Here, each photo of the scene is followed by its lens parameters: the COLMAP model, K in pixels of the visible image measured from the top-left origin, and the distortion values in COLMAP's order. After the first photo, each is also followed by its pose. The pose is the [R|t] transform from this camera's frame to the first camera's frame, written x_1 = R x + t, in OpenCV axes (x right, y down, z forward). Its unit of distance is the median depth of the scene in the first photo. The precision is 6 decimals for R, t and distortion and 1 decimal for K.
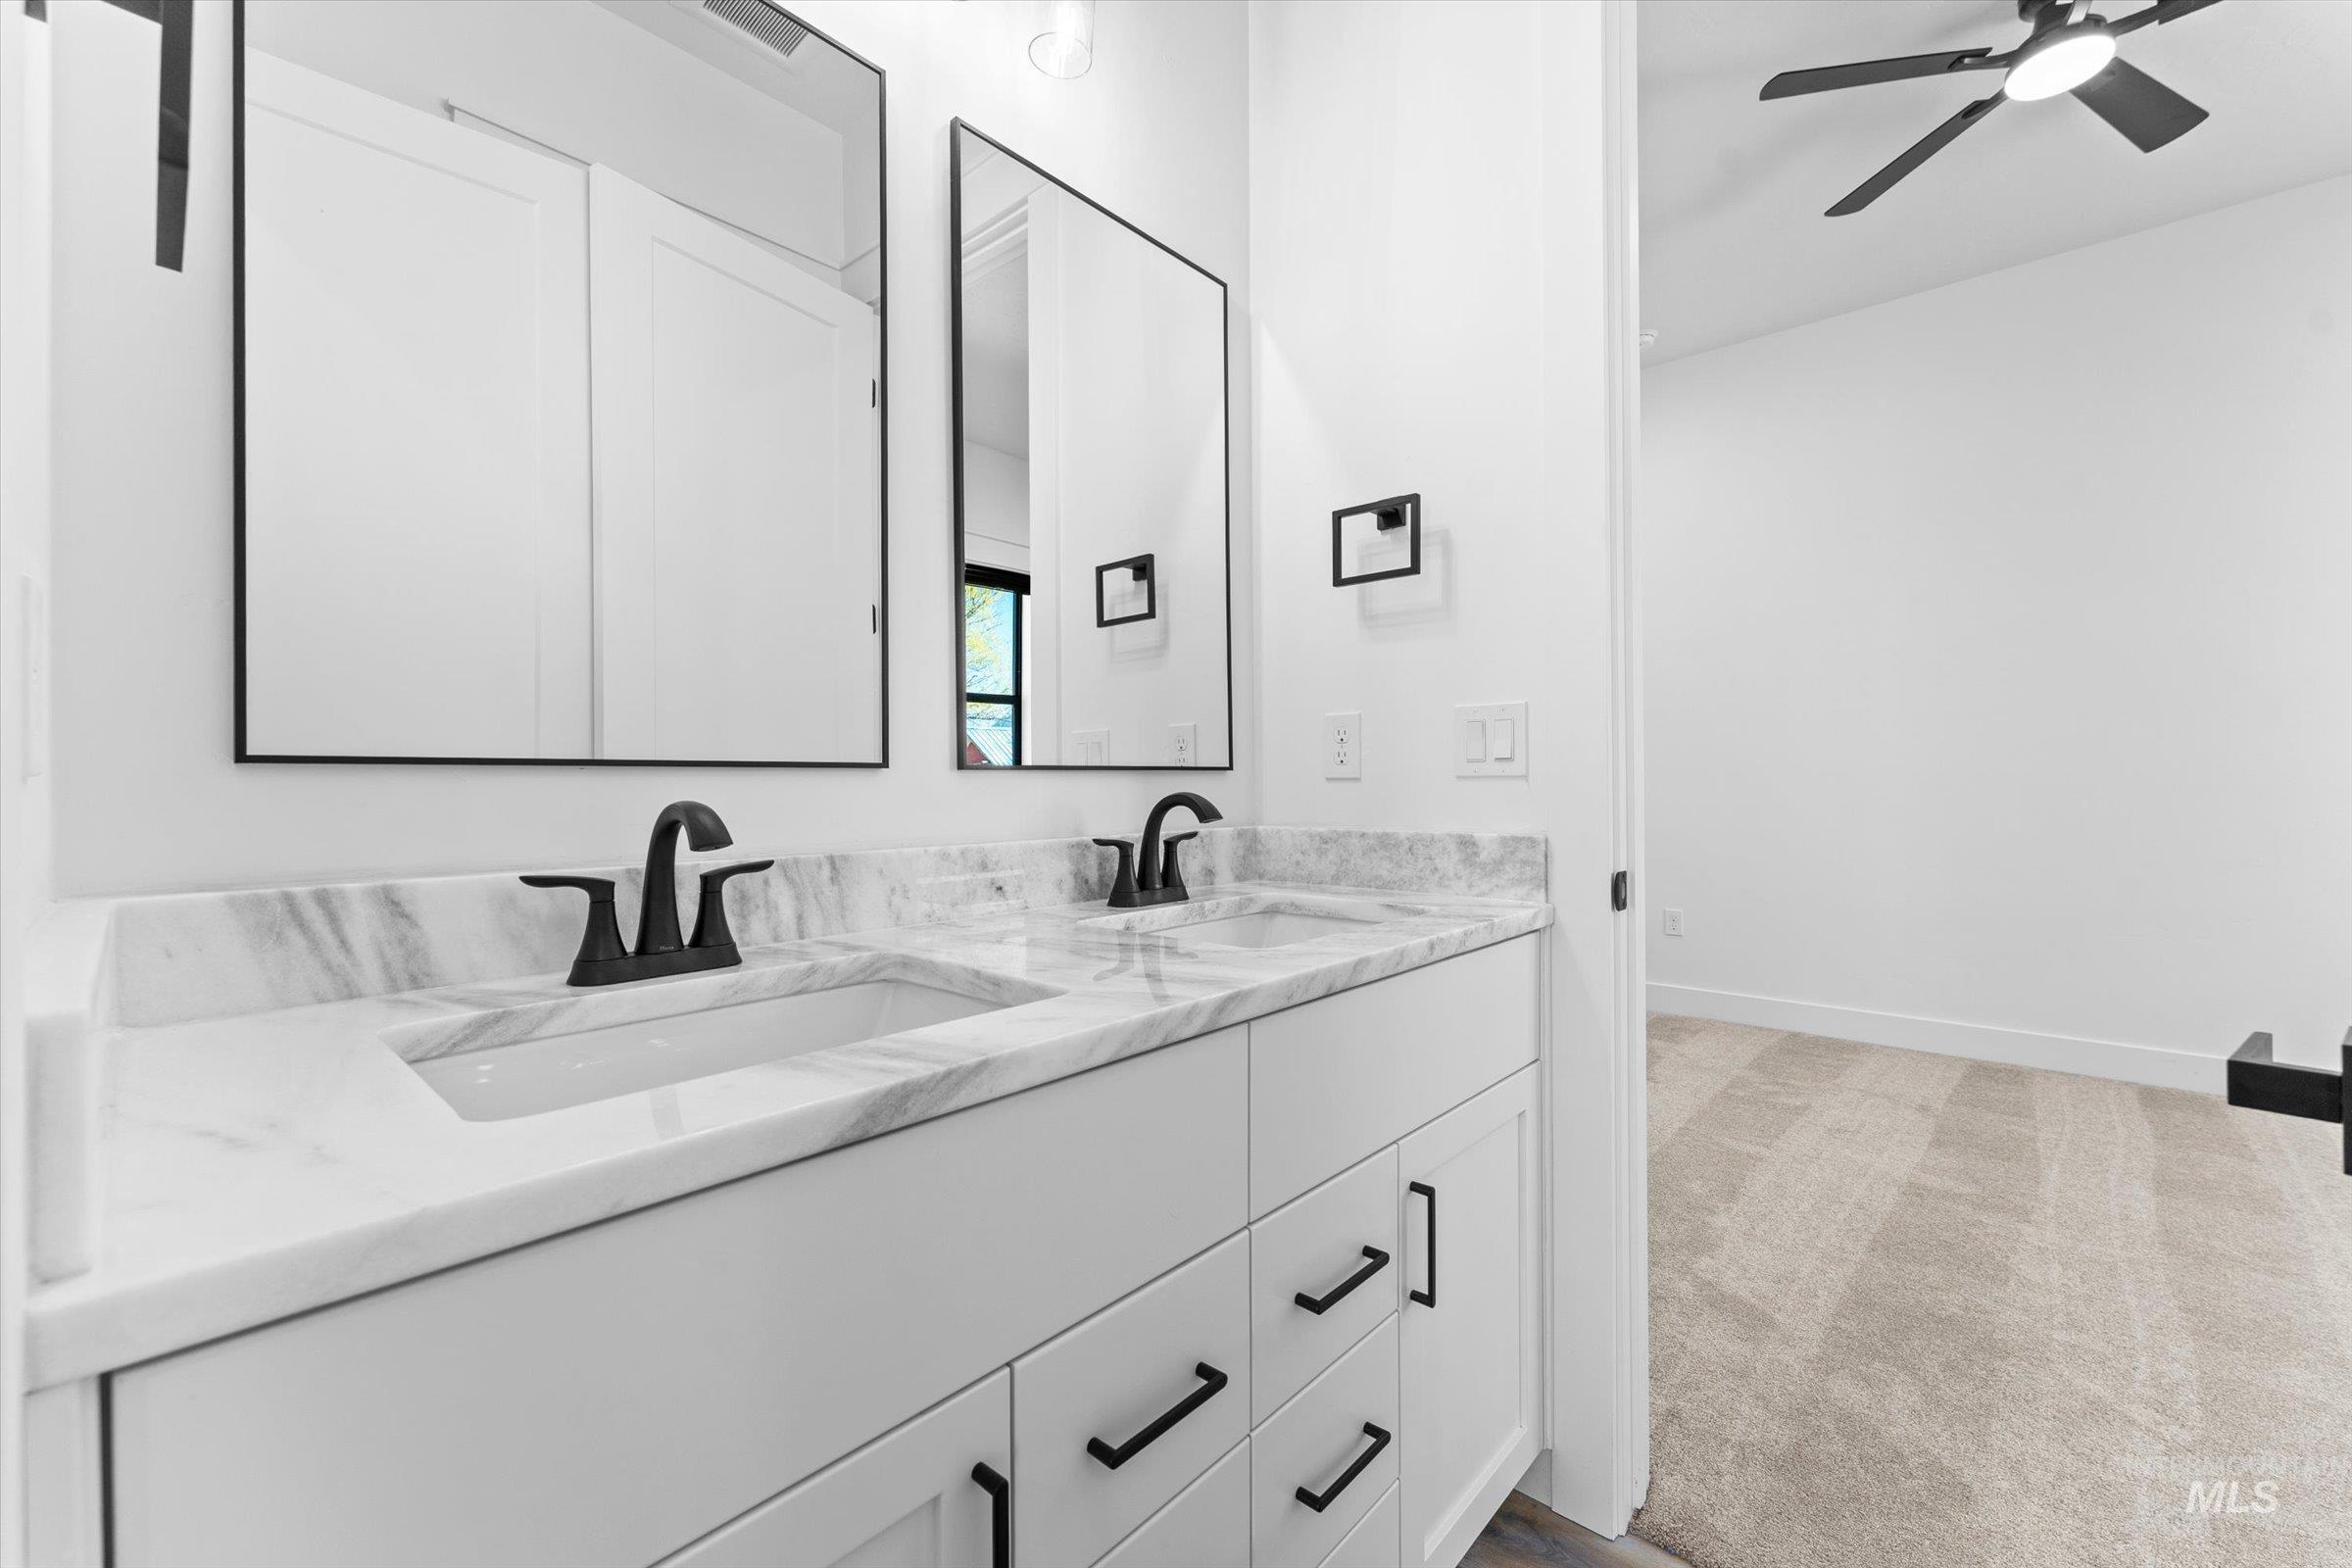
lens RADIAL K [[957.8, 0, 1173.8], [0, 957.8, 785.5], [0, 0, 1]] dist [0.002402, -0.000277]
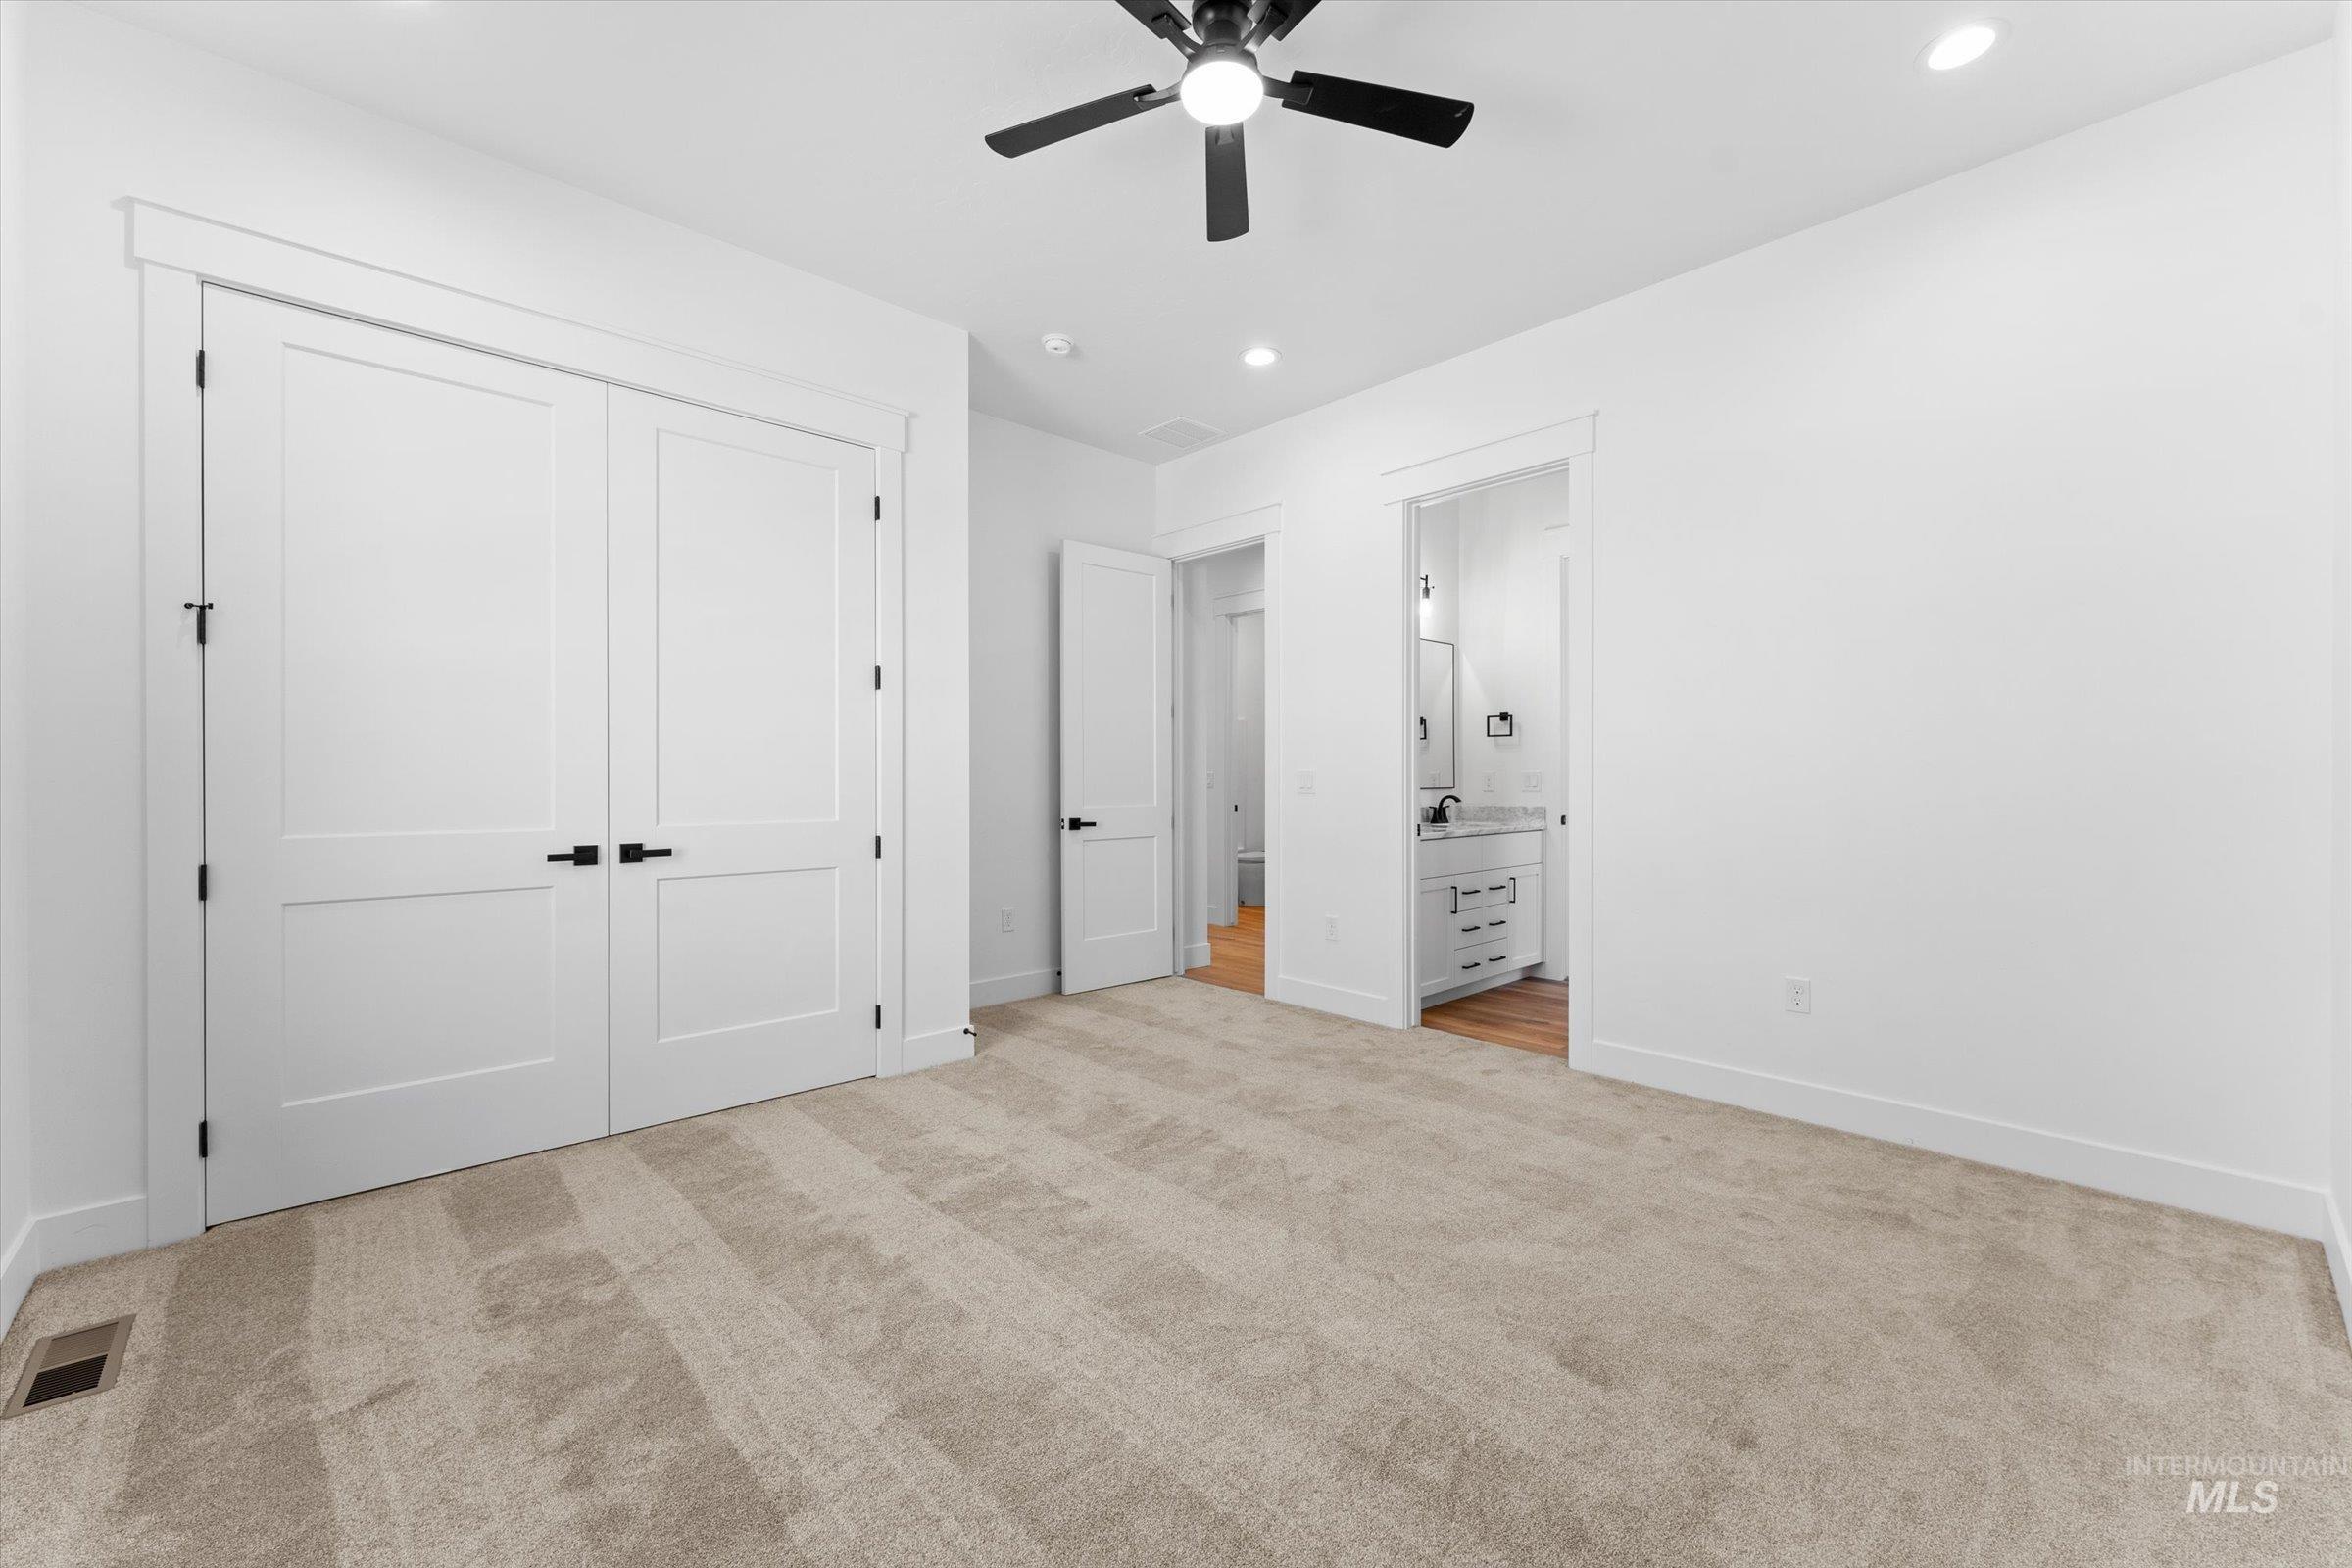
lens RADIAL K [[957.8, 0, 1170.4], [0, 957.8, 777.2], [0, 0, 1]] dist [0.002402, -0.000277]
pose [[0.996045, 0.003161, -0.088791, -1.661329], [-0.003379, 0.999992, -0.002310, -0.108724], [0.088783, 0.002601, 0.996048, -6.395882]]
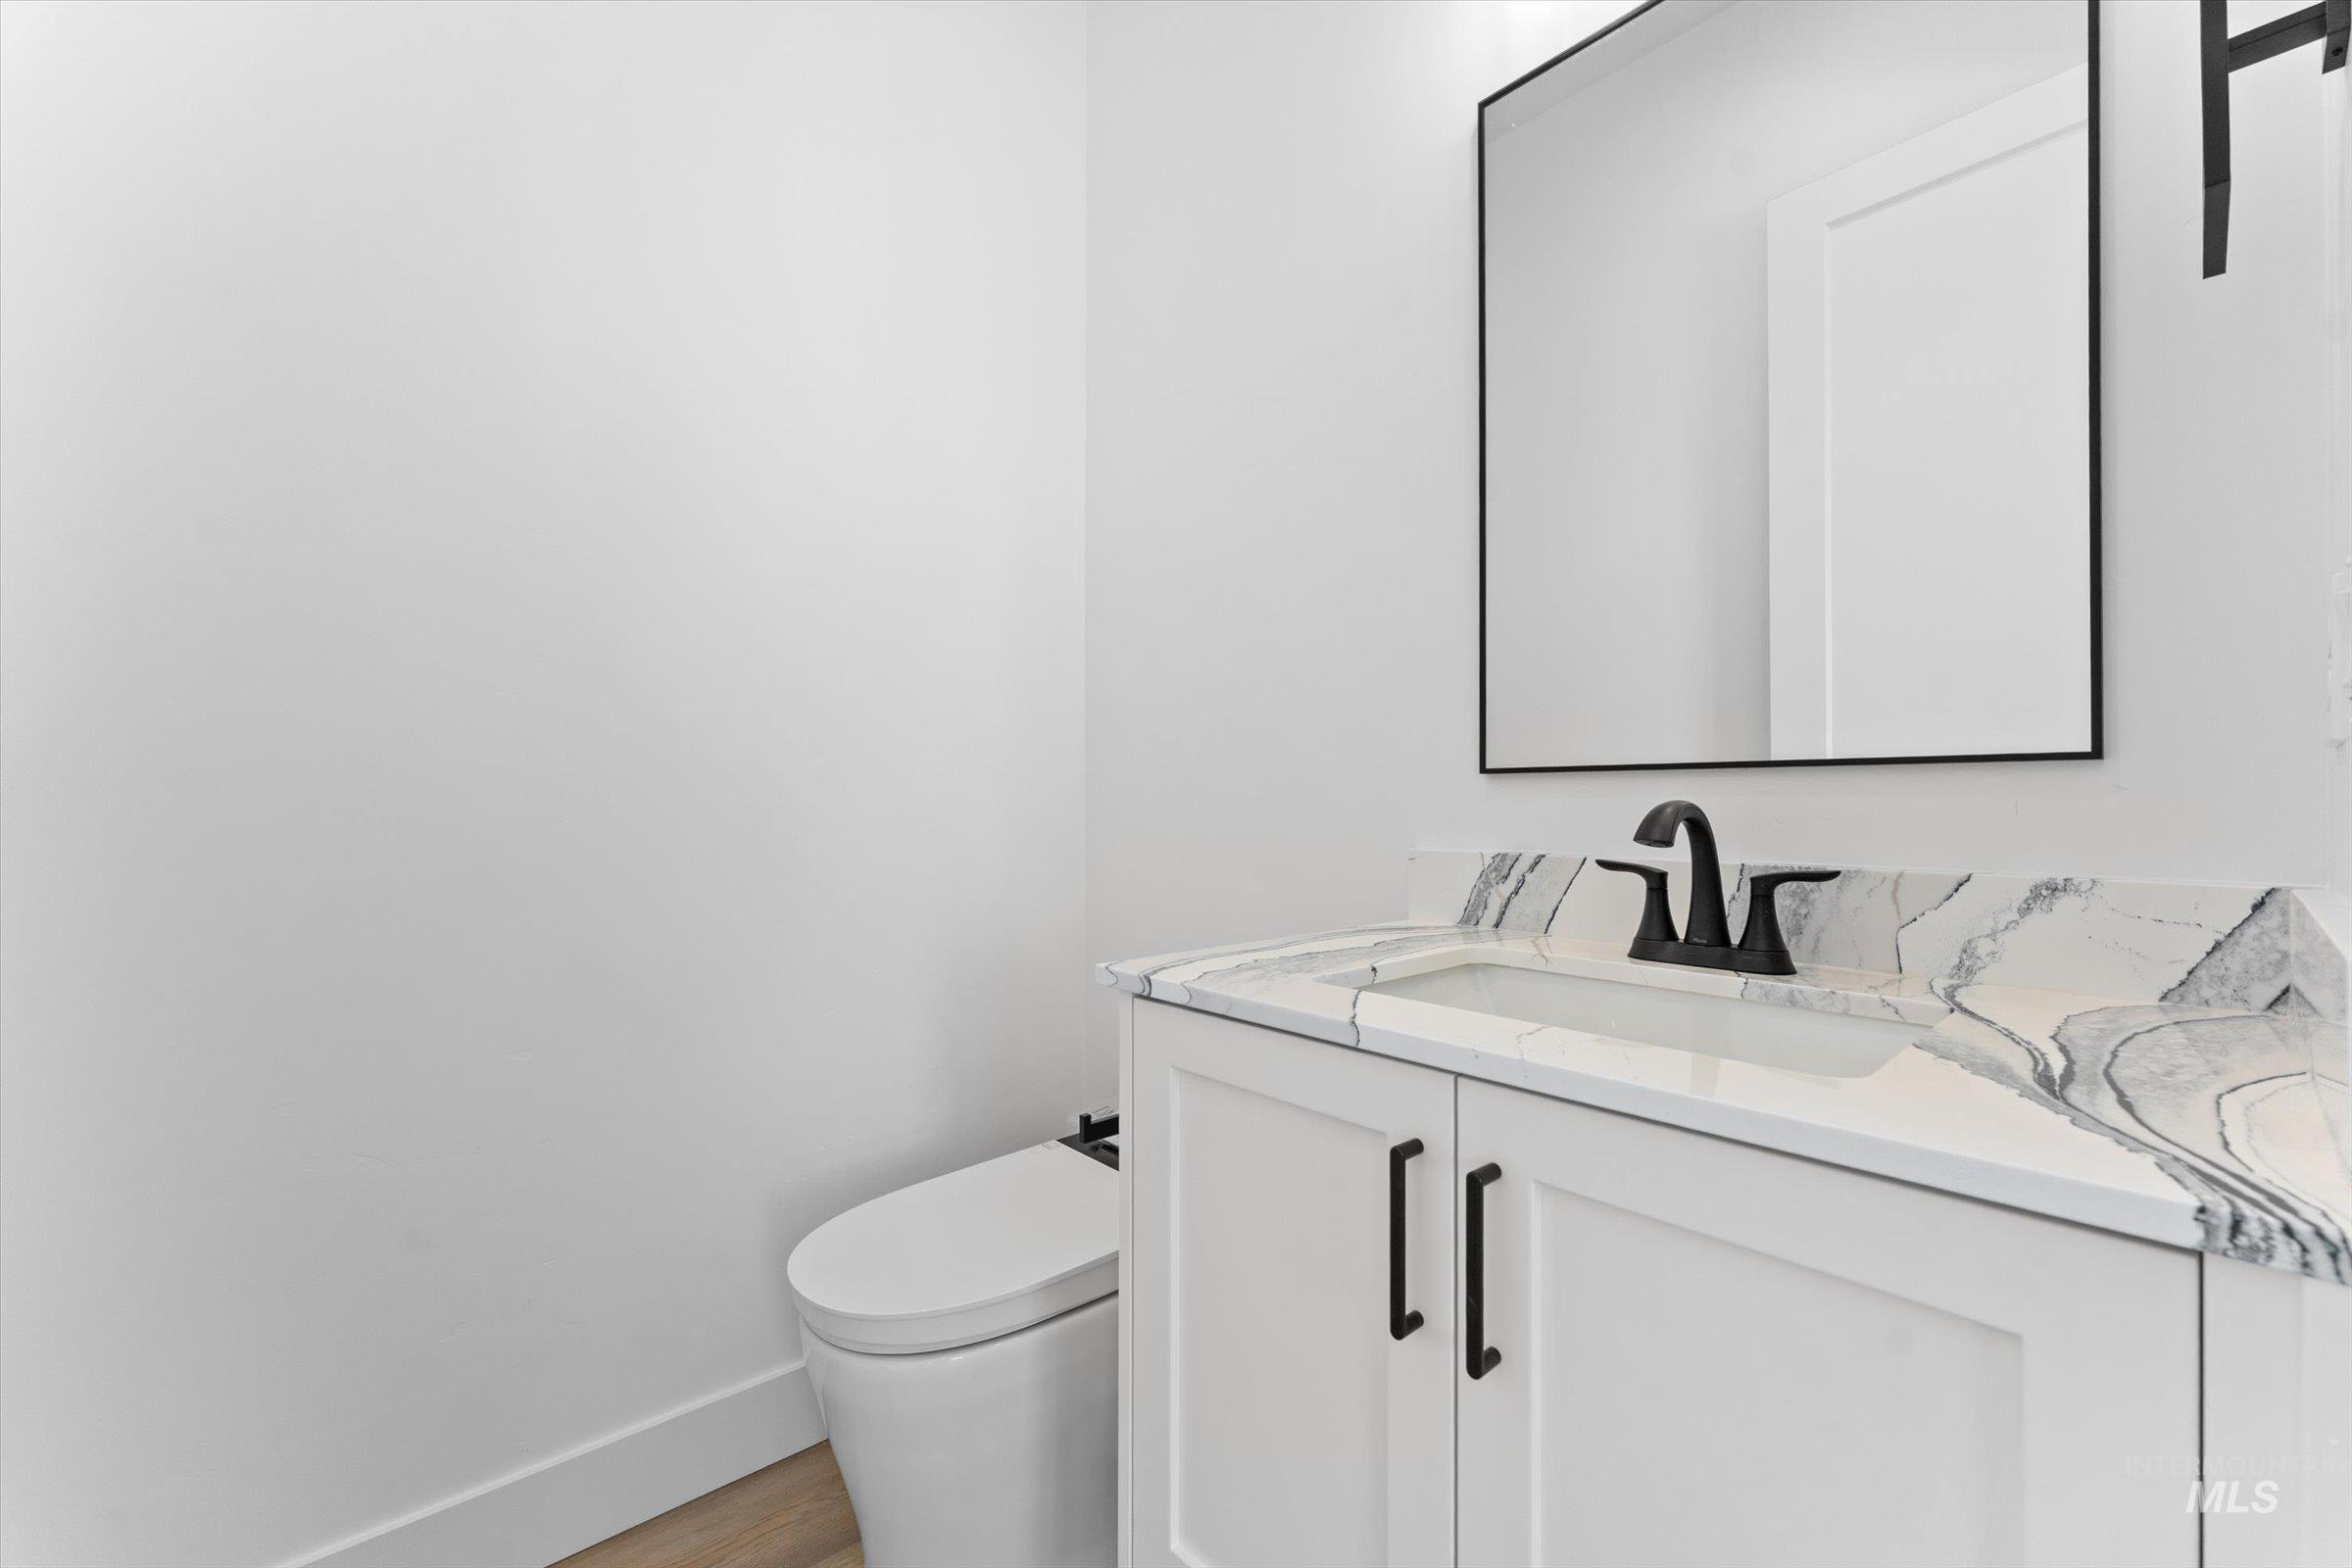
lens RADIAL K [[957.8, 0, 1168.2], [0, 957.8, 780.0], [0, 0, 1]] dist [0.002402, -0.000277]
pose [[-0.086645, -0.008048, -0.996207, 0.442092], [0.003842, 0.999957, -0.008413, -0.000453], [0.996232, -0.004556, -0.086611, 0.397364]]
